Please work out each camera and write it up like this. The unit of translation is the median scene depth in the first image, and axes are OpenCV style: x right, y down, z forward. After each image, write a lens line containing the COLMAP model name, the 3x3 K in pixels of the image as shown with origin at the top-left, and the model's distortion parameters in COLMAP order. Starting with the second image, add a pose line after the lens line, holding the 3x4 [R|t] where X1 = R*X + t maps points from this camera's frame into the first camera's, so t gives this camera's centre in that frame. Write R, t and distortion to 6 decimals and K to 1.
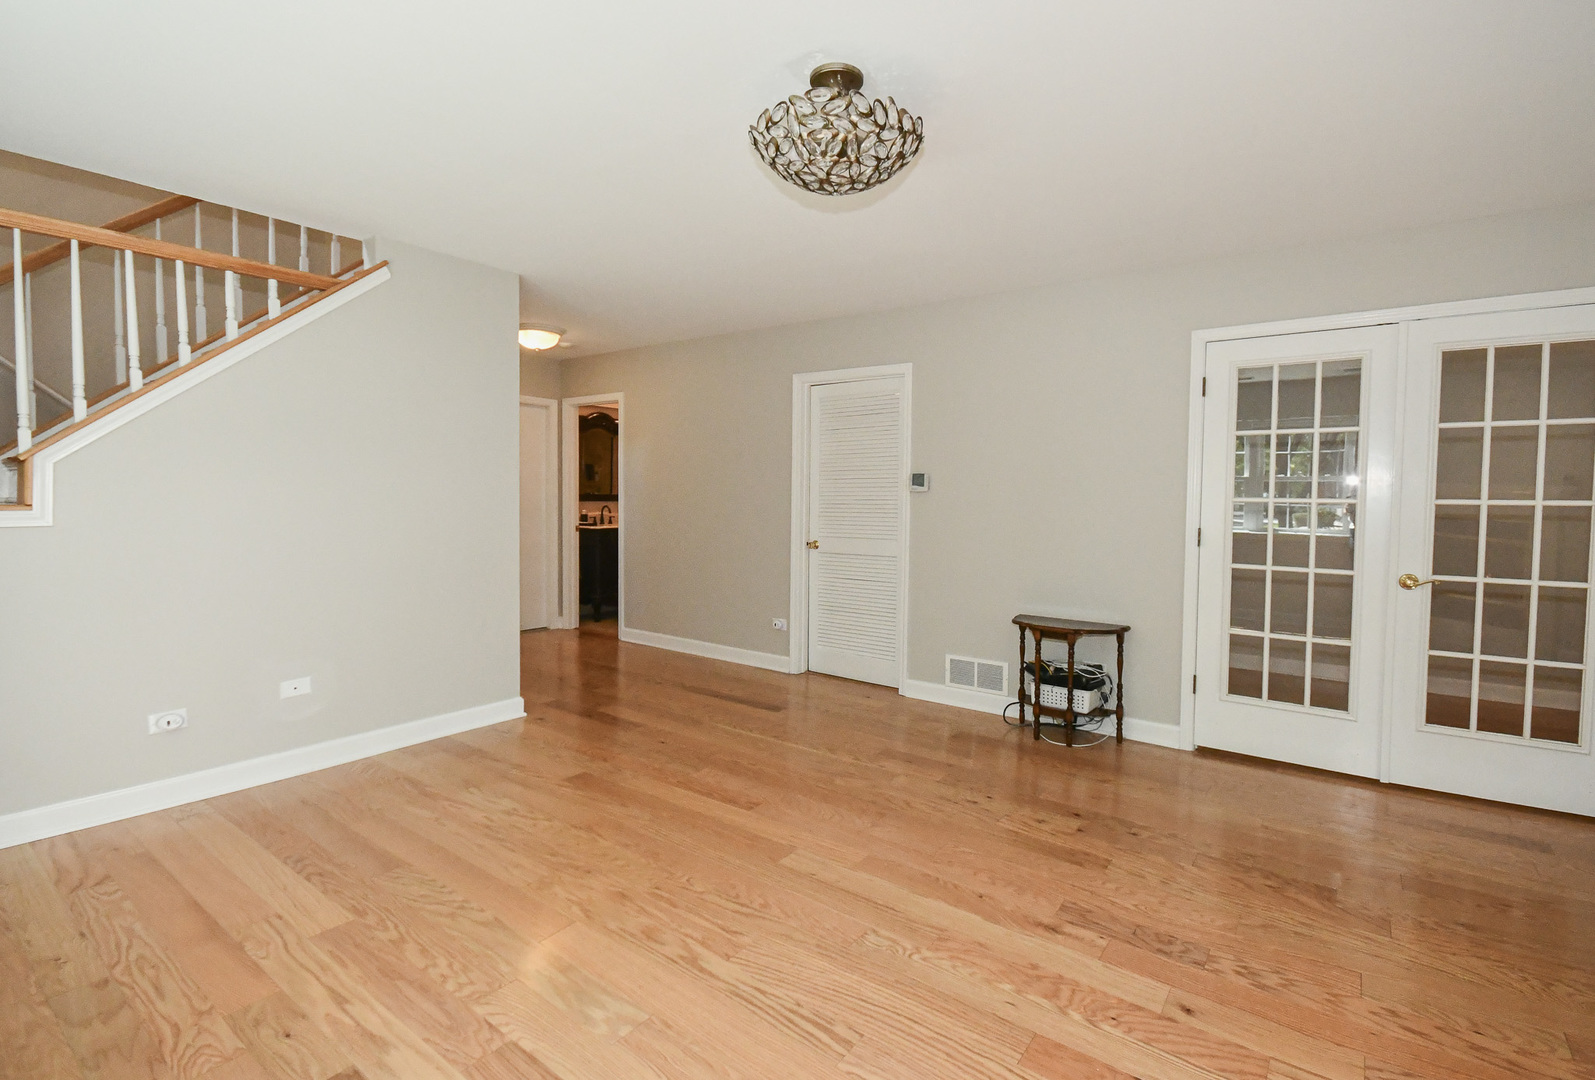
lens RADIAL K [[729.3, 0, 816.9], [0, 729.3, 561.1], [0, 0, 1]] dist [-0.003309, -0.001904]
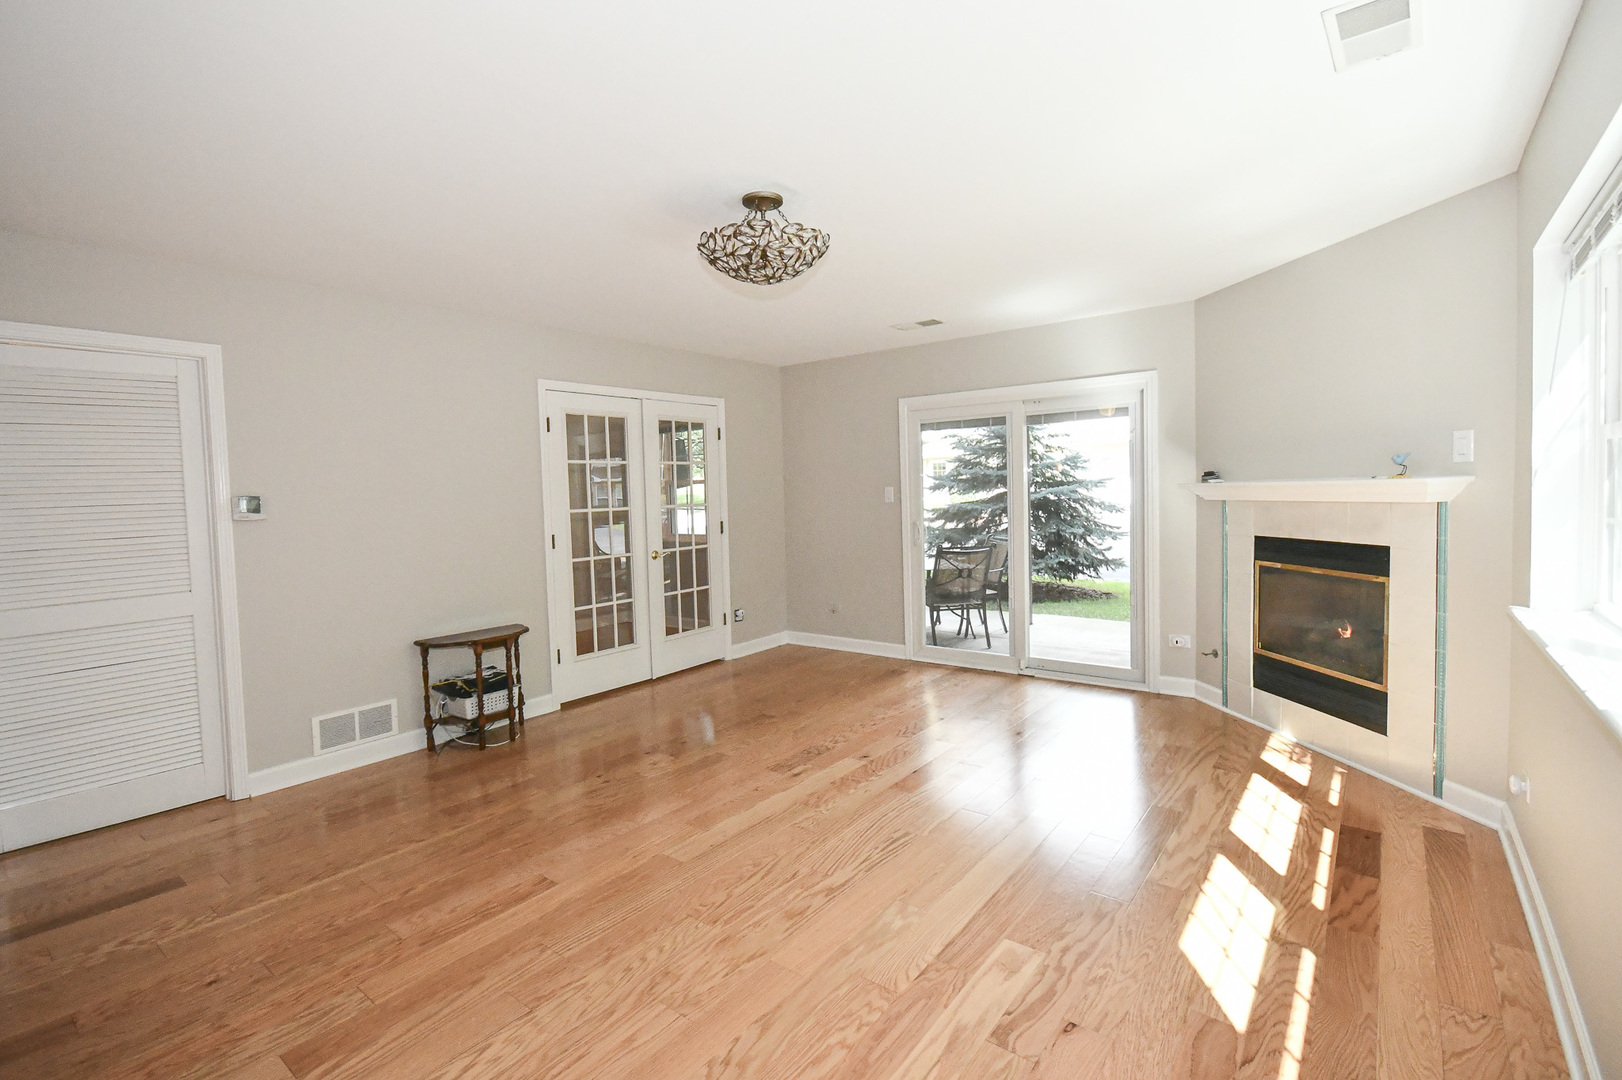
lens RADIAL K [[741.7, 0, 809.7], [0, 741.7, 534.6], [0, 0, 1]] dist [-0.003309, -0.001904]
pose [[0.034026, -0.070618, 0.996923, -0.927326], [0.121450, 0.990400, 0.066010, -0.091489], [-0.992014, 0.118830, 0.042276, 0.611081]]
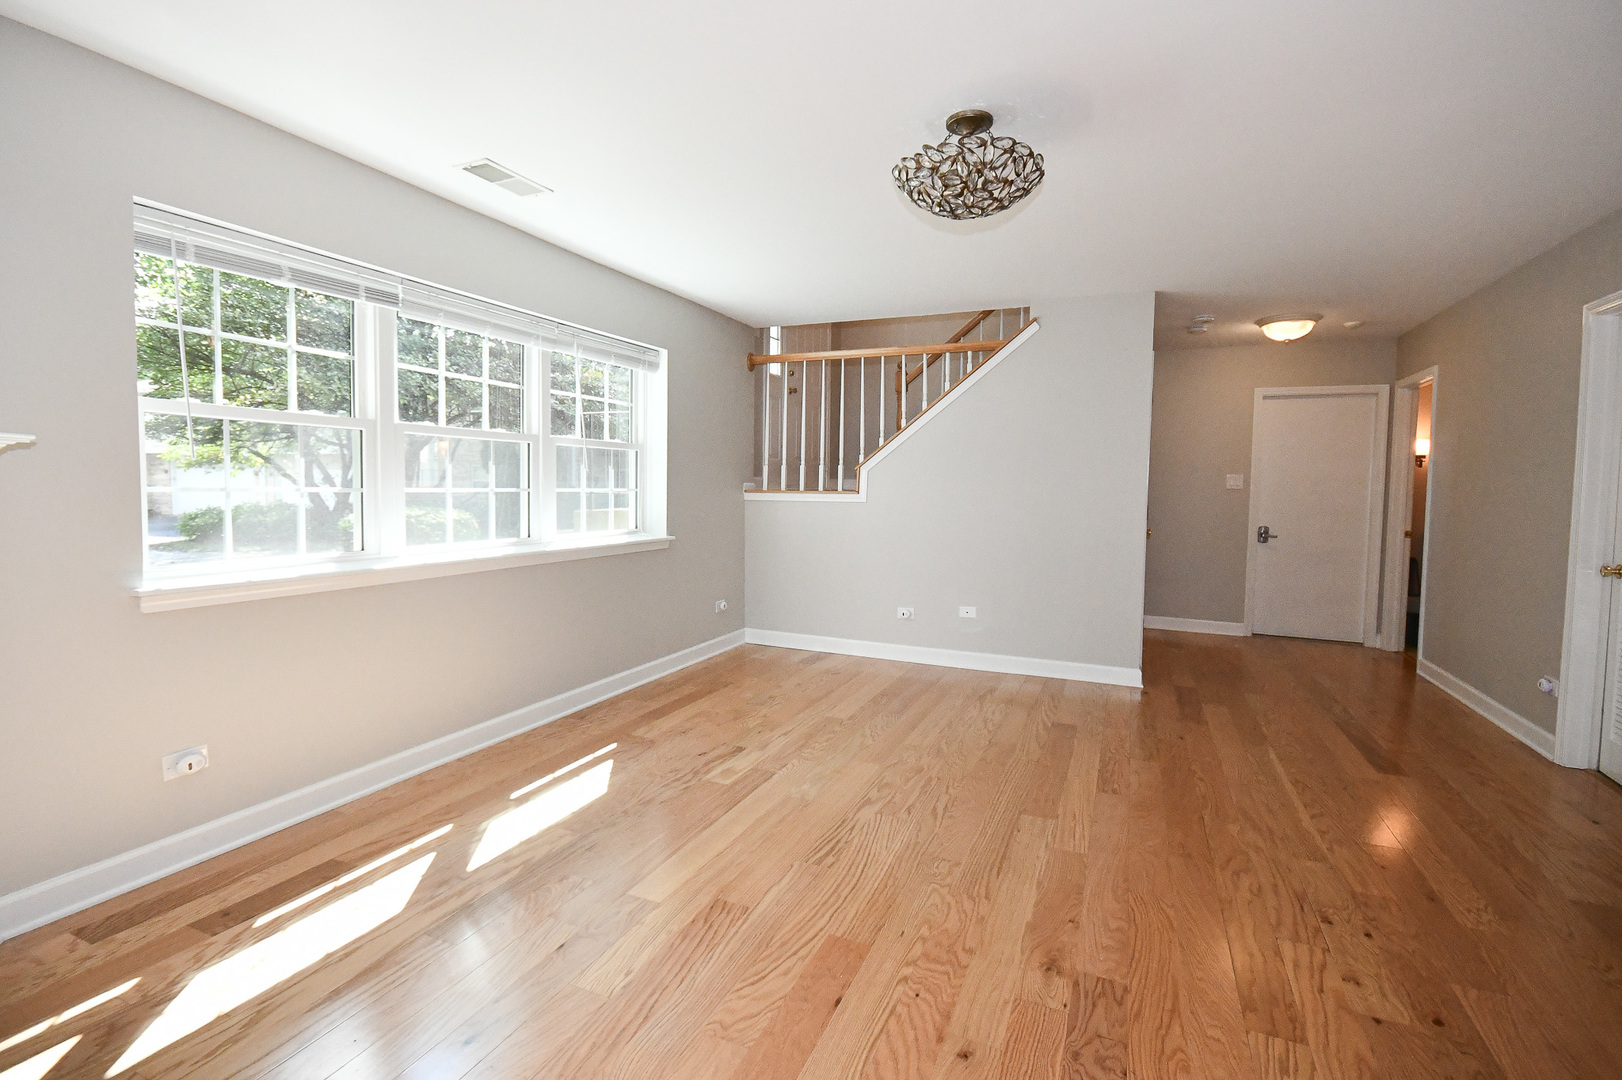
lens RADIAL K [[741.7, 0, 814.4], [0, 741.7, 542.3], [0, 0, 1]] dist [-0.003309, -0.001904]
pose [[0.219551, 0.065320, -0.973412, 0.796029], [-0.100377, 0.993973, 0.044060, -0.008318], [0.970423, 0.088035, 0.224784, 0.352561]]
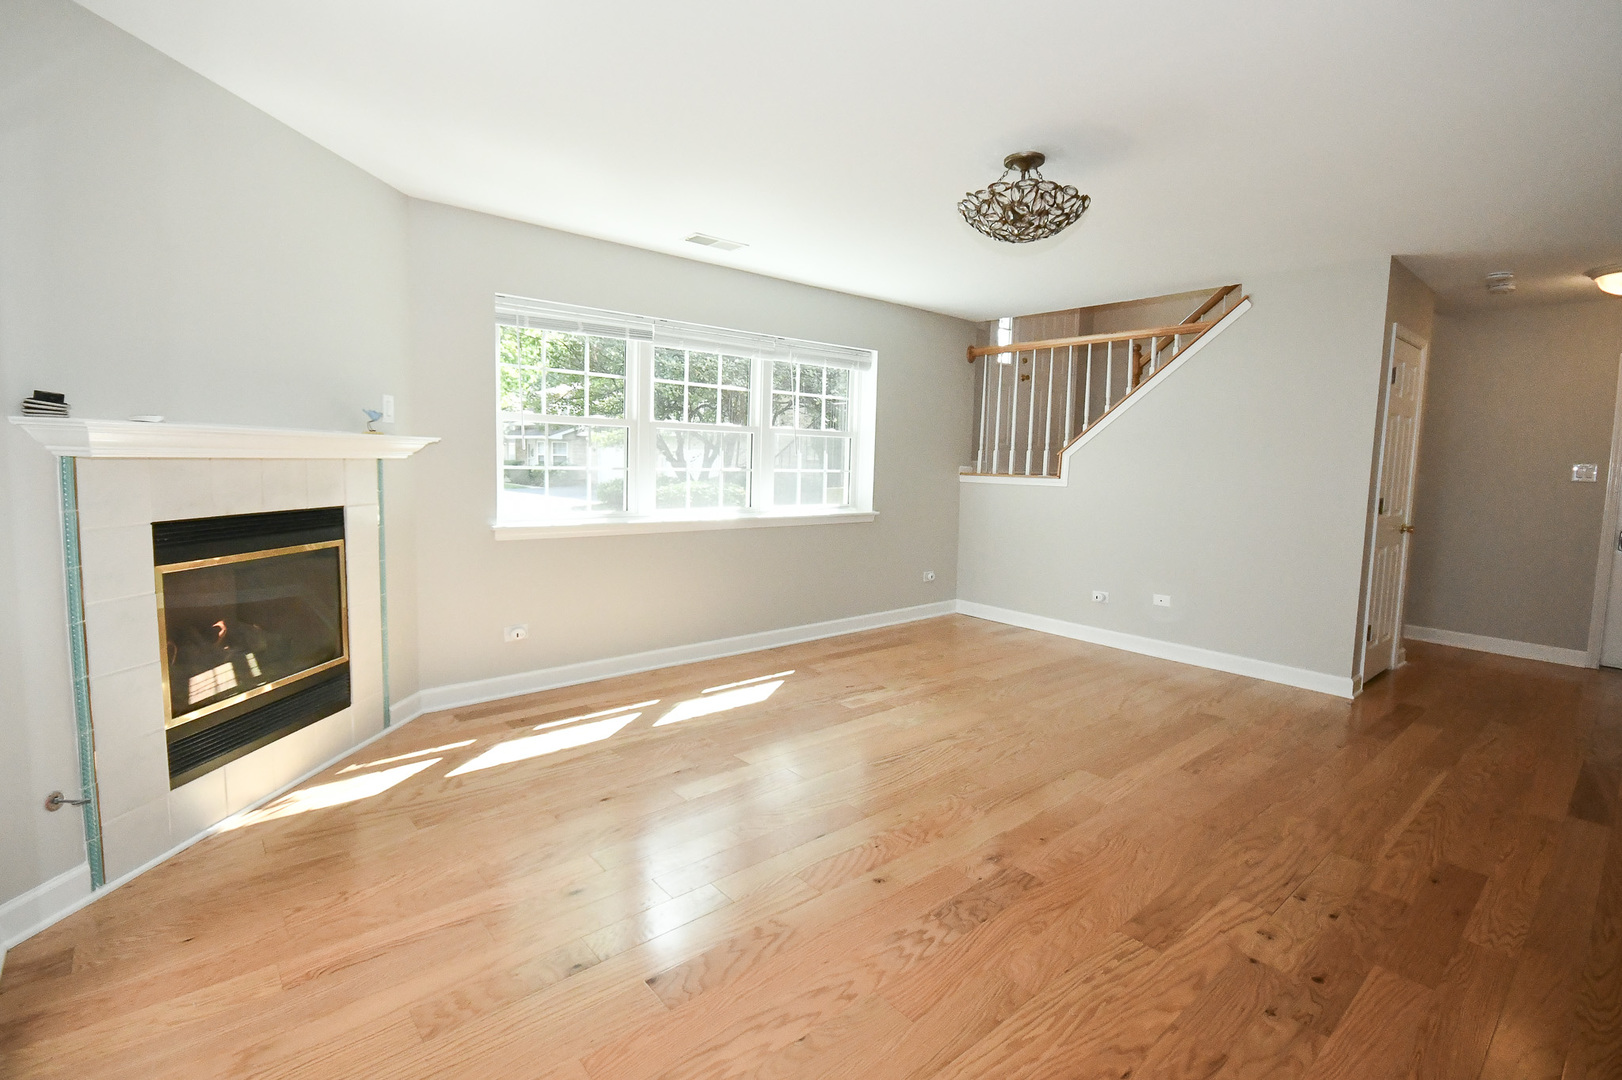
lens RADIAL K [[741.7, 0, 805.4], [0, 741.7, 551.4], [0, 0, 1]] dist [-0.003309, -0.001904]
pose [[-0.230329, 0.100608, -0.967898, 1.033837], [-0.116258, 0.984672, 0.130017, -0.044172], [0.966143, 0.142472, -0.215102, 0.657319]]
